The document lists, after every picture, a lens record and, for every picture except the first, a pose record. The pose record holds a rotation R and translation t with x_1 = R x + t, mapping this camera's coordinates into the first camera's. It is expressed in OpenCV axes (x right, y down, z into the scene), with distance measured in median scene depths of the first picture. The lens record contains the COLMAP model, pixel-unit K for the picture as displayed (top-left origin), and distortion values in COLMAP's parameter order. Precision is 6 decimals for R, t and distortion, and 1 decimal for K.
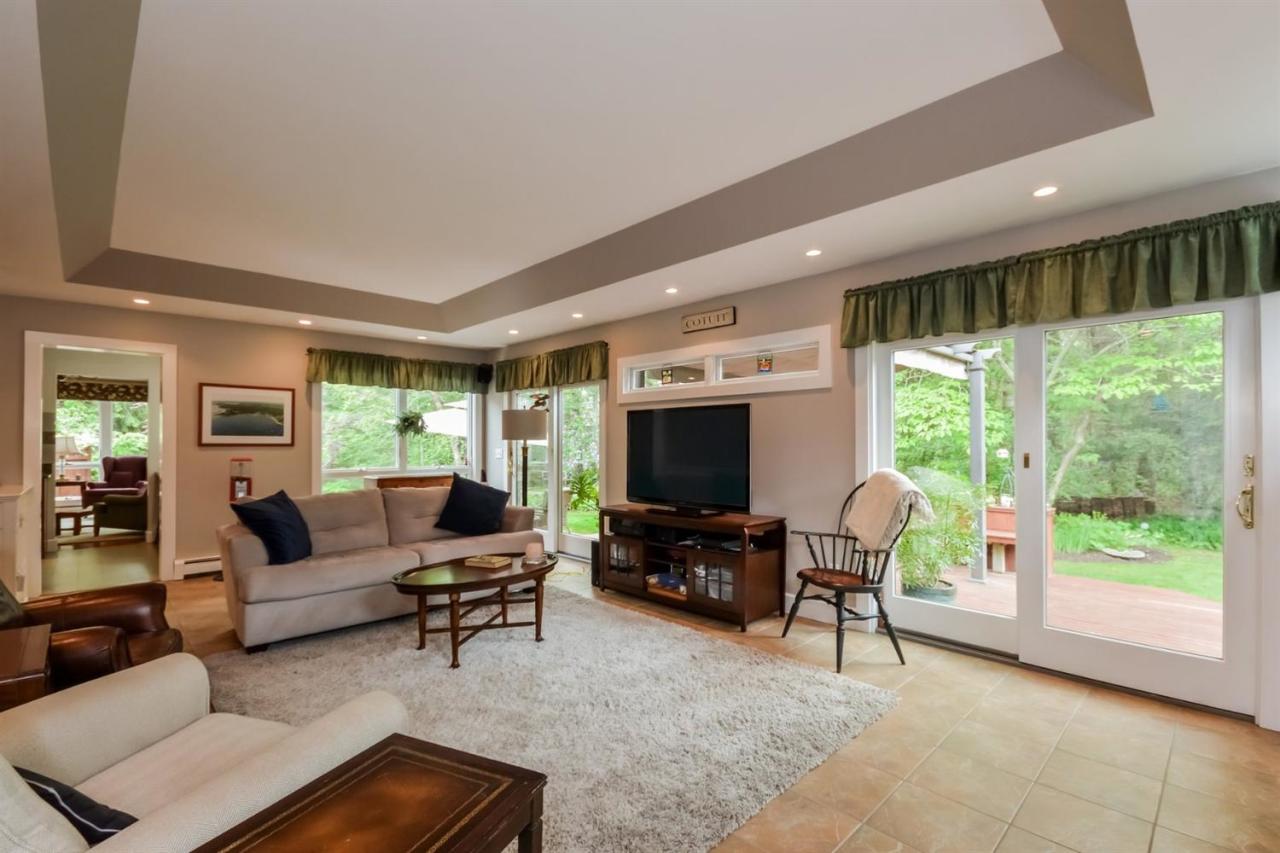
lens RADIAL K [[576.3, 0, 649.8], [0, 576.3, 432.7], [0, 0, 1]] dist [-0.002765, 0.000009]
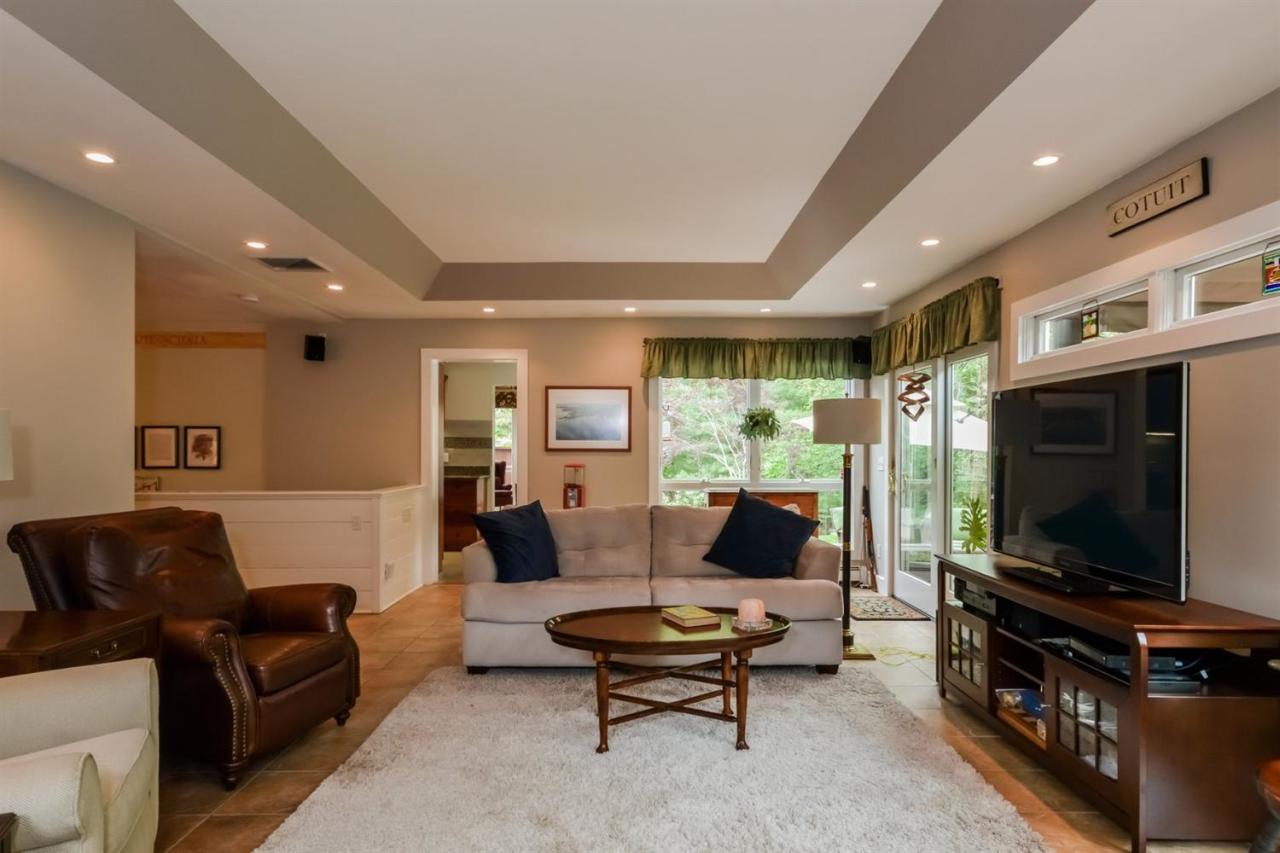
lens RADIAL K [[747.5, 0, 623.3], [0, 747.5, 447.4], [0, 0, 1]] dist [-0.006764, 0.009887]
pose [[0.709045, 0.000978, -0.705162, 0.229624], [0.010477, 0.999874, 0.011921, 0.003890], [0.705085, -0.015841, 0.708946, 0.222396]]
